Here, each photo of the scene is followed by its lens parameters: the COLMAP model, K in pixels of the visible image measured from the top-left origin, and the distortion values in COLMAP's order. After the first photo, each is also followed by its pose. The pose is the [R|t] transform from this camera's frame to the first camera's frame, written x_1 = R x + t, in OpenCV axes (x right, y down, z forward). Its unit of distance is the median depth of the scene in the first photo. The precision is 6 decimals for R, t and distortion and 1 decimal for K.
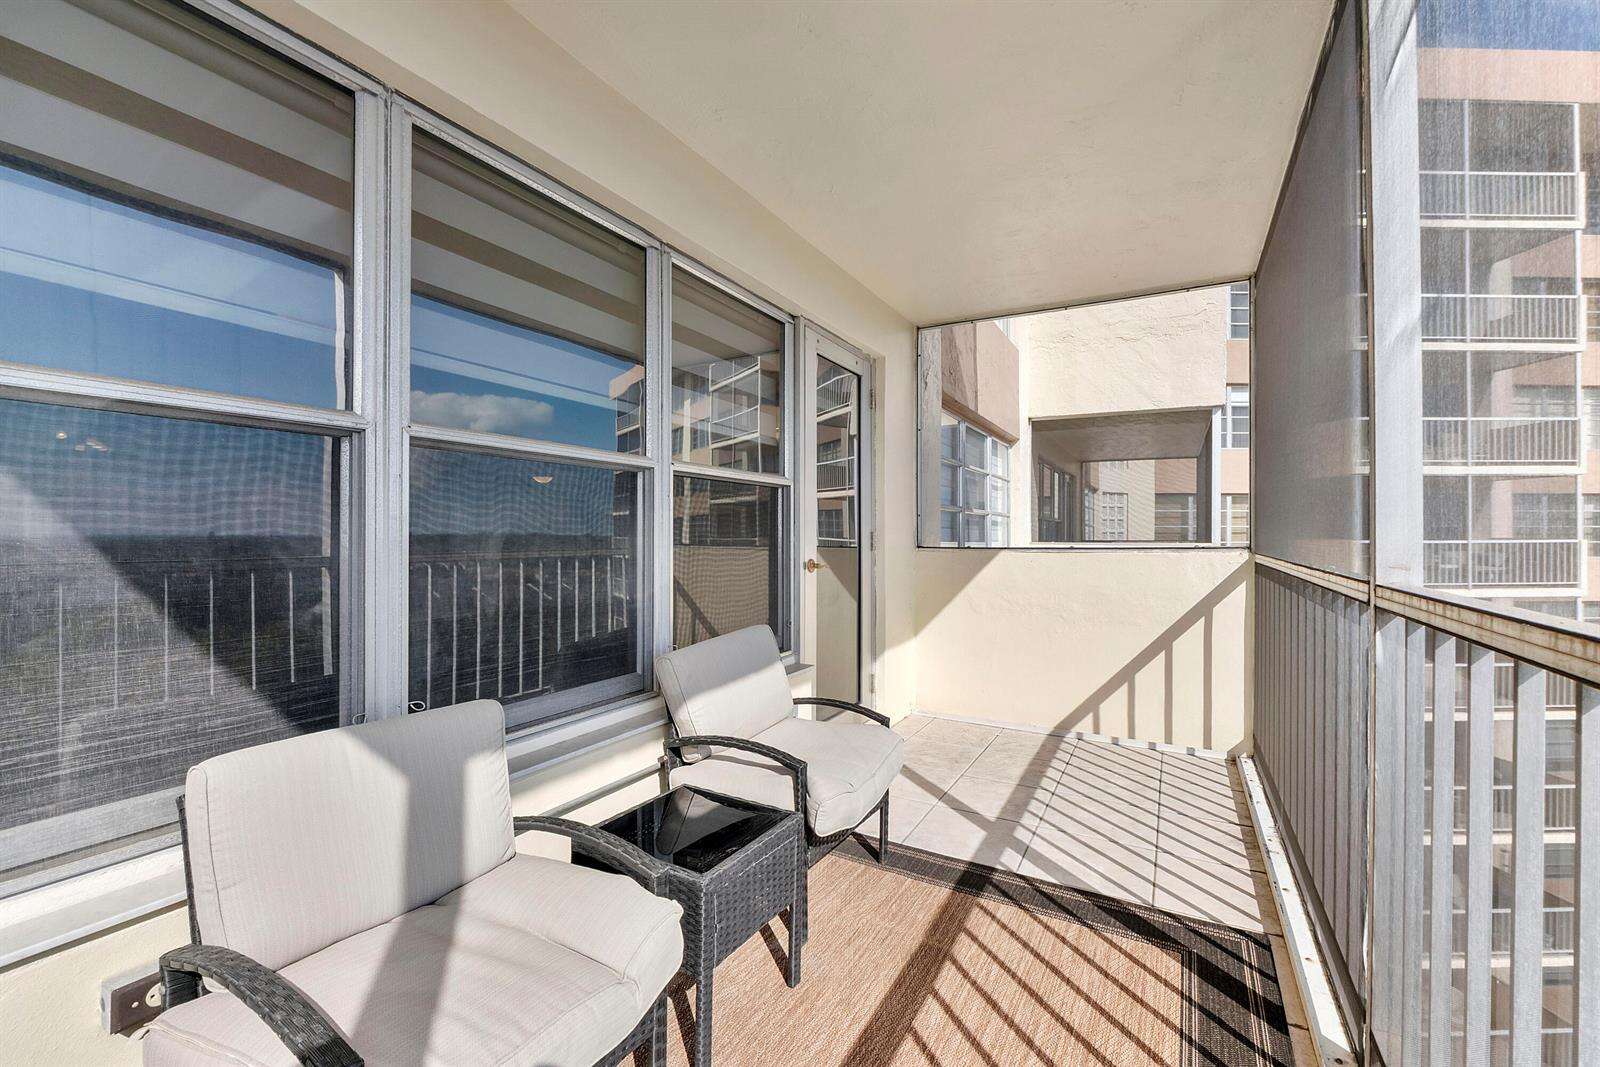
lens RADIAL K [[682.9, 0, 798.2], [0, 682.9, 532.0], [0, 0, 1]] dist [0.000519, -0.000006]
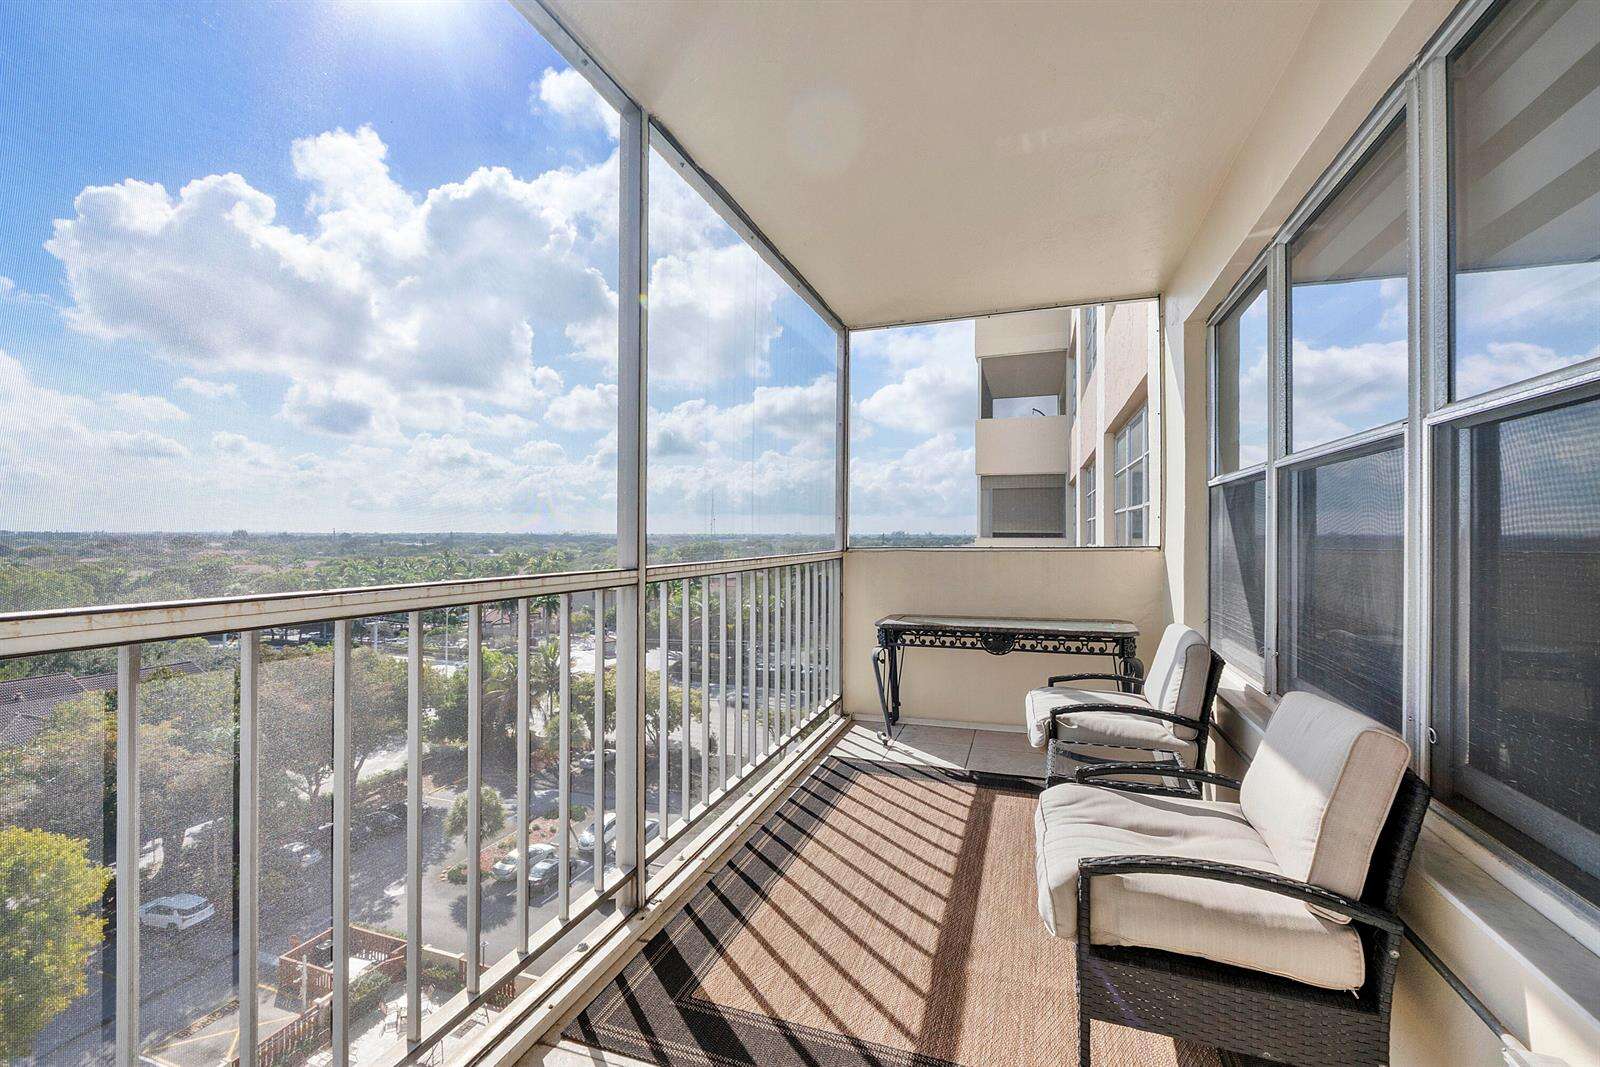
lens RADIAL K [[682.9, 0, 798.8], [0, 682.9, 530.8], [0, 0, 1]] dist [0.000519, -0.000006]
pose [[-0.984675, 0.000164, -0.174402, 0.597018], [-0.000087, 0.999999, 0.001428, -0.001746], [0.174402, 0.001421, -0.984674, 1.981596]]
